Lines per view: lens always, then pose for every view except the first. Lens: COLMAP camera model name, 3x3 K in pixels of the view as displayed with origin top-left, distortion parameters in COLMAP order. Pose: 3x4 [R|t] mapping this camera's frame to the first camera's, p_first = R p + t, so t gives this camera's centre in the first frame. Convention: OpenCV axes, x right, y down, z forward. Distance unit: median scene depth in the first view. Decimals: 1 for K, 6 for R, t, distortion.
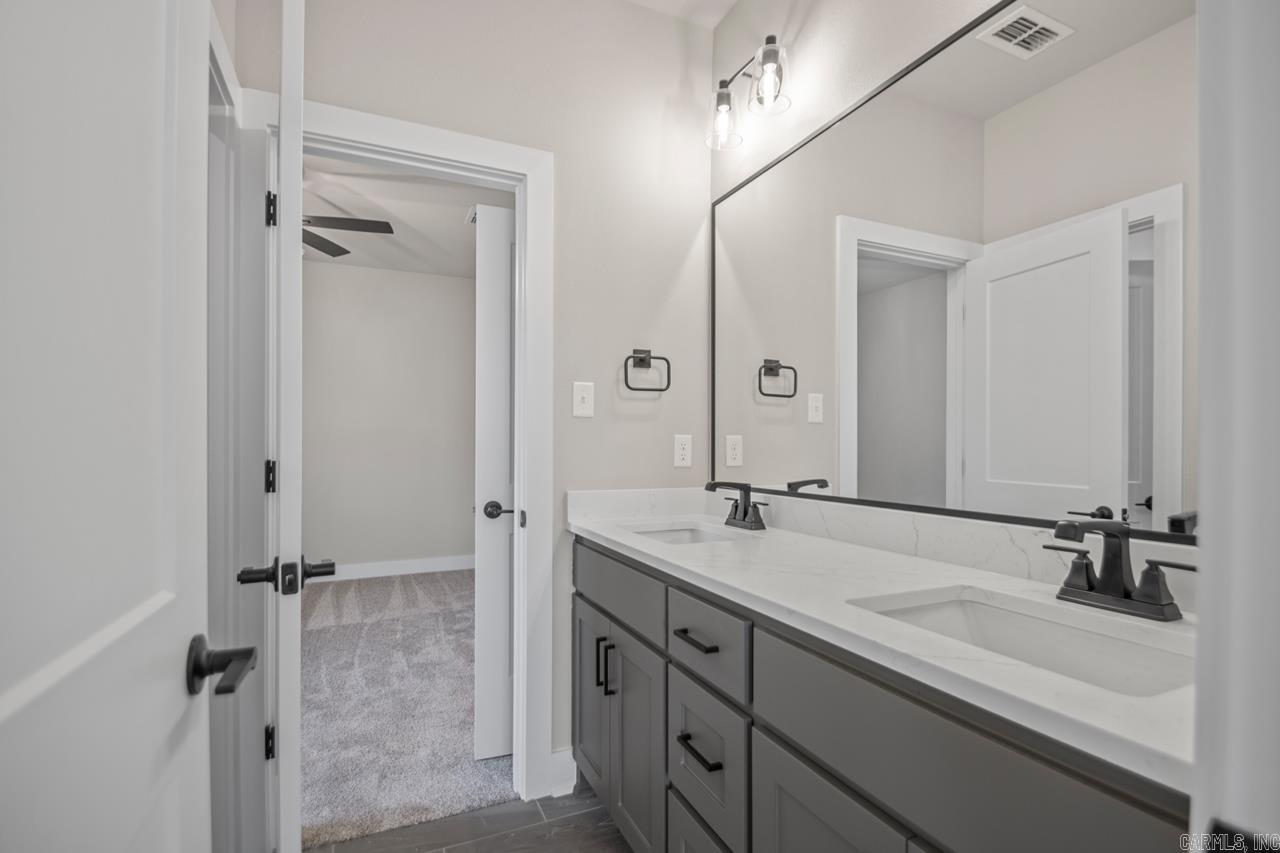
lens RADIAL K [[596.9, 0, 650.4], [0, 596.9, 434.9], [0, 0, 1]] dist [0.019637, -0.019175]
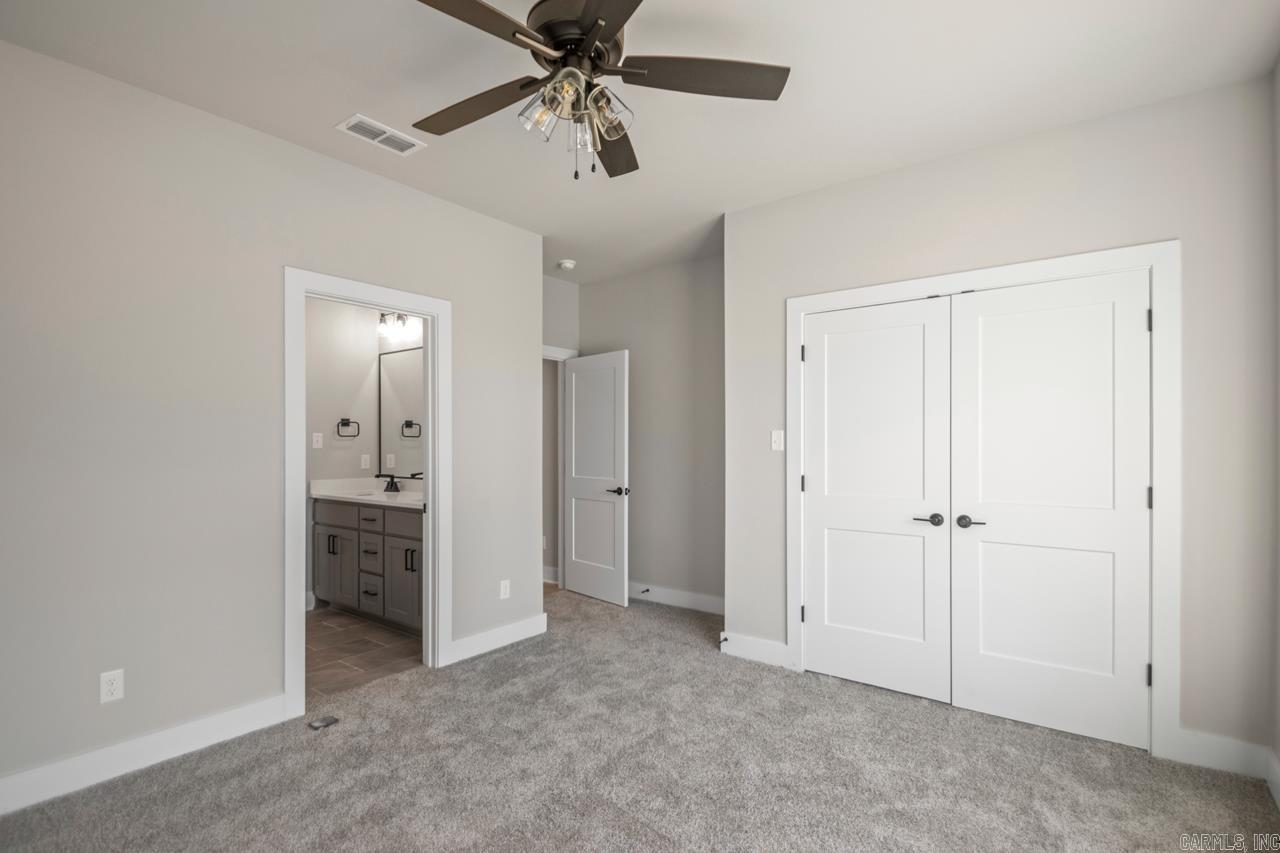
lens RADIAL K [[596.9, 0, 650.4], [0, 596.9, 434.9], [0, 0, 1]] dist [0.019637, -0.019175]
pose [[0.880277, -0.003189, 0.474449, -0.078431], [-0.000431, 0.999972, 0.007521, -0.101080], [-0.474460, -0.006825, 0.880251, -1.654178]]
